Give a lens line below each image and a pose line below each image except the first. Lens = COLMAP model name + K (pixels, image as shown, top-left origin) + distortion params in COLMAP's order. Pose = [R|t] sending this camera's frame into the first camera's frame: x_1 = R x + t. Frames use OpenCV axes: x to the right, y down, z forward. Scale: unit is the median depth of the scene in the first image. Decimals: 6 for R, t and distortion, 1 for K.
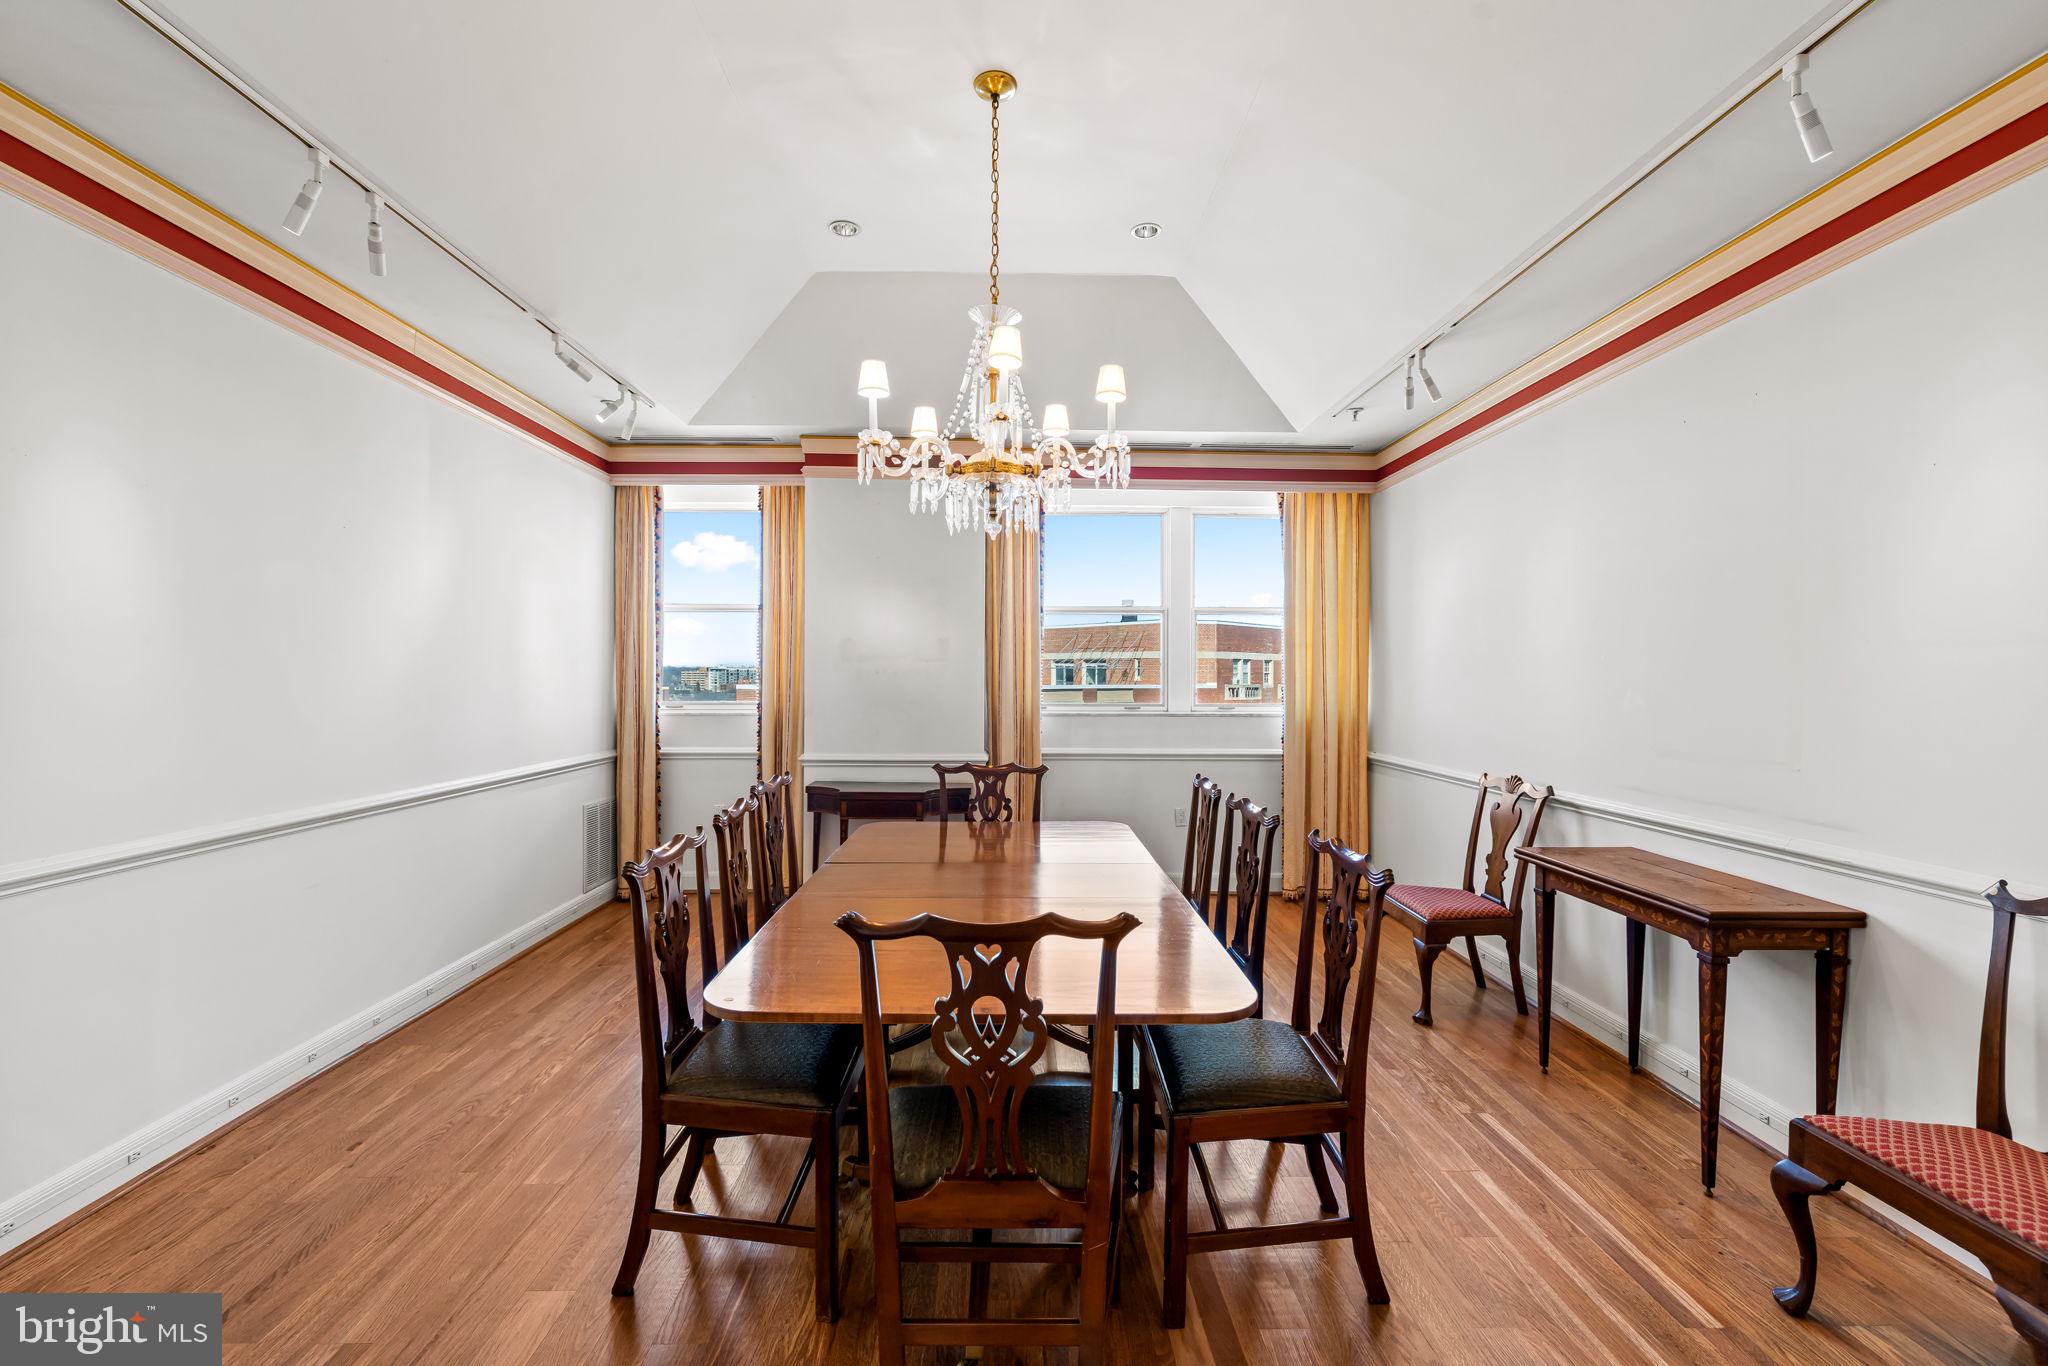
lens RADIAL K [[883.6, 0, 1024.0], [0, 883.6, 683.0], [0, 0, 1]] dist [-0.001263, -0.000140]
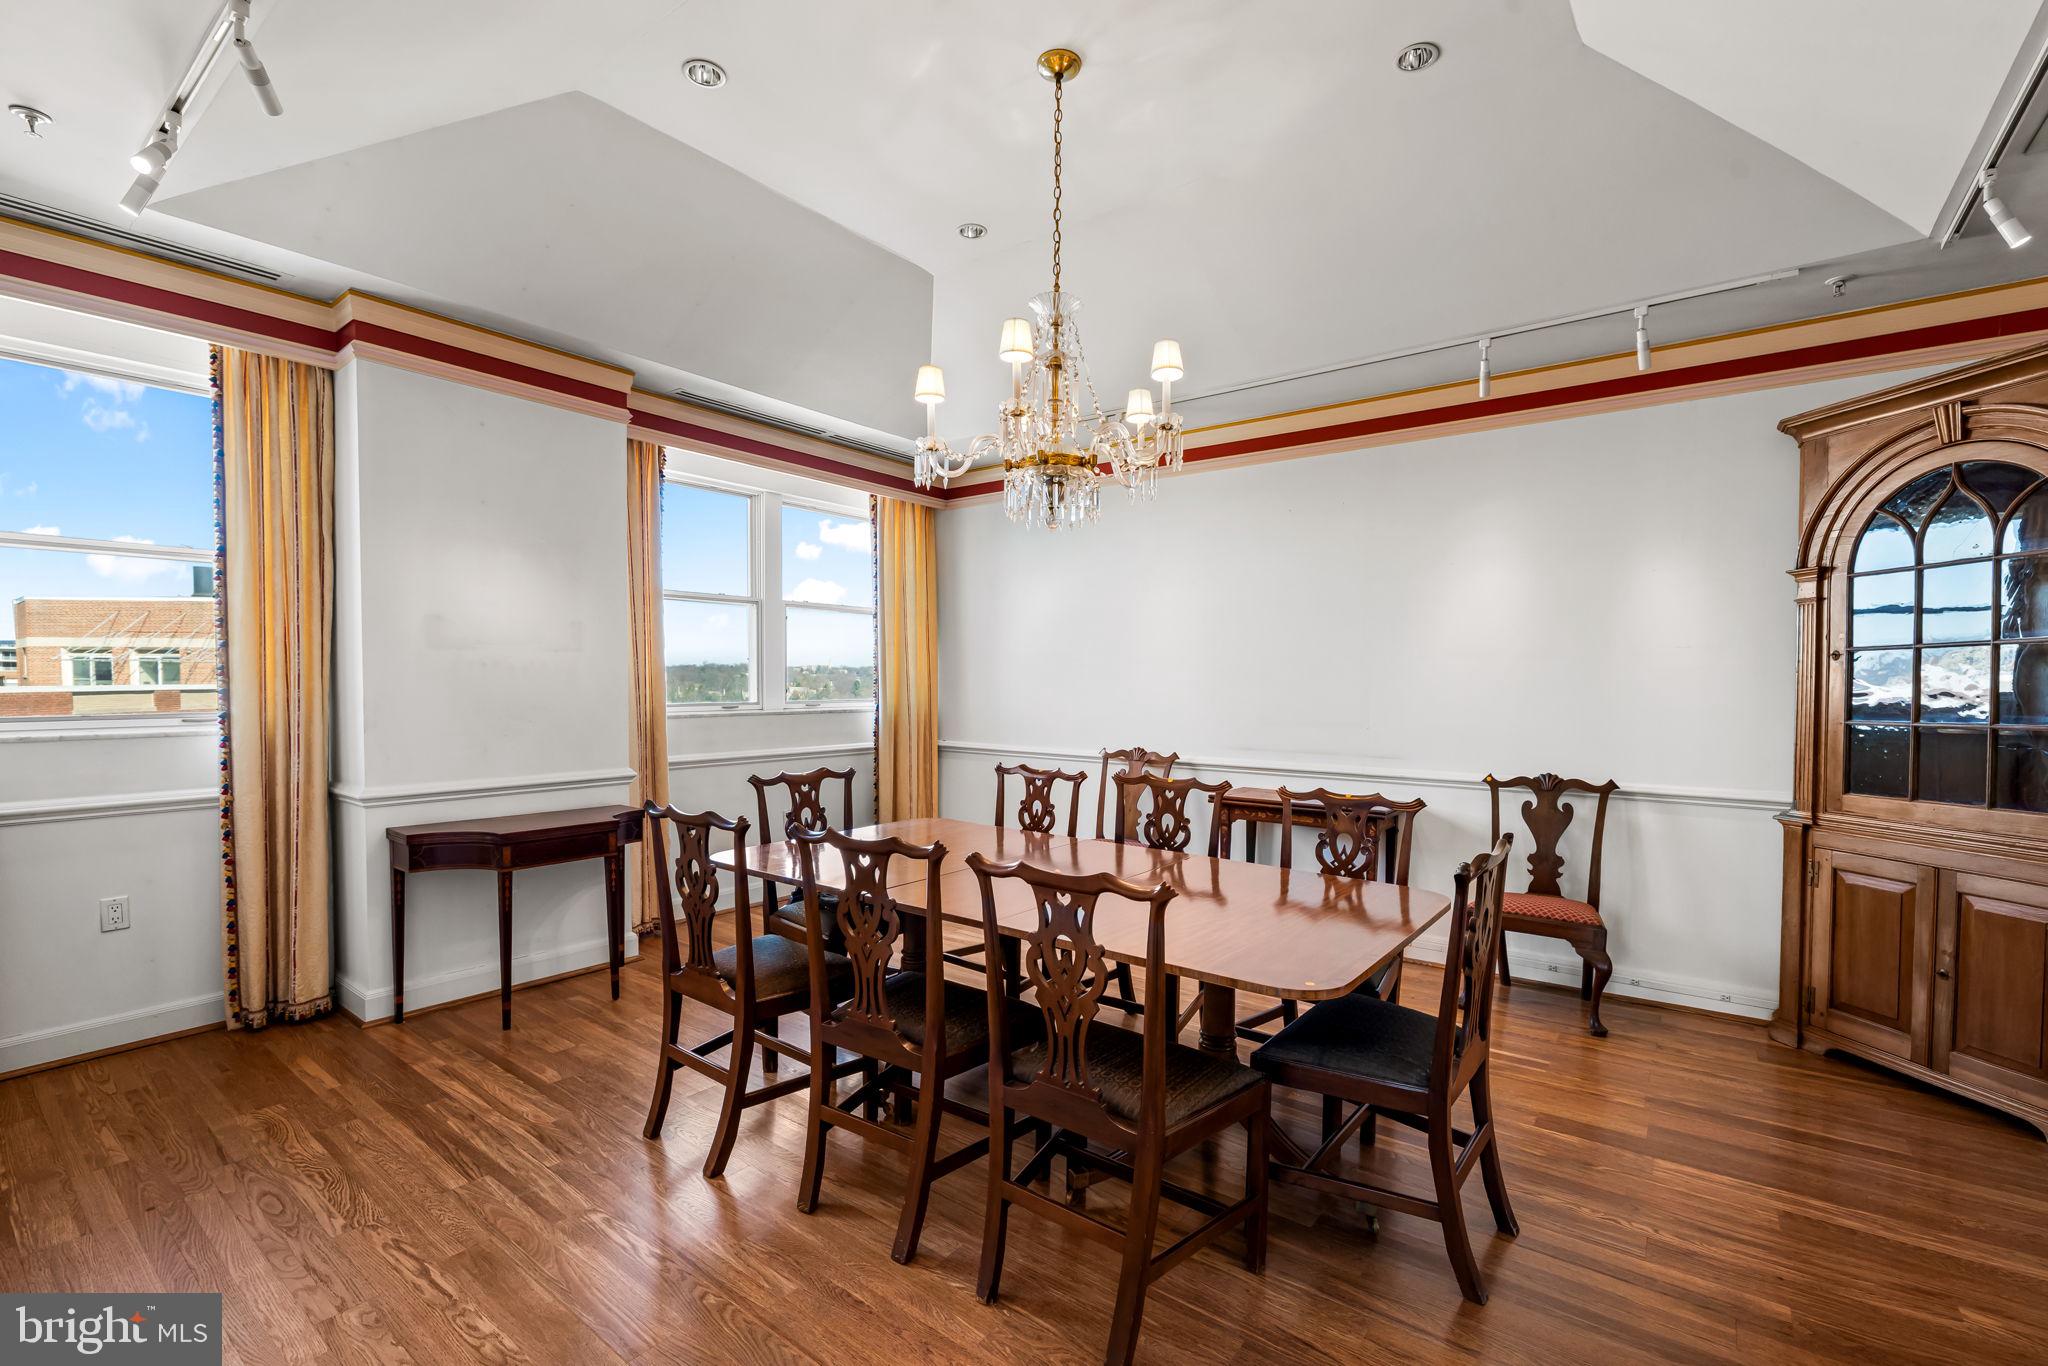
lens RADIAL K [[900.3, 0, 1020.6], [0, 900.3, 719.3], [0, 0, 1]] dist [-0.000113, -0.000182]
pose [[0.624158, -0.036733, 0.780434, -0.440239], [0.003327, 0.999010, 0.044360, 0.000956], [-0.781291, -0.025091, 0.623662, 0.200317]]
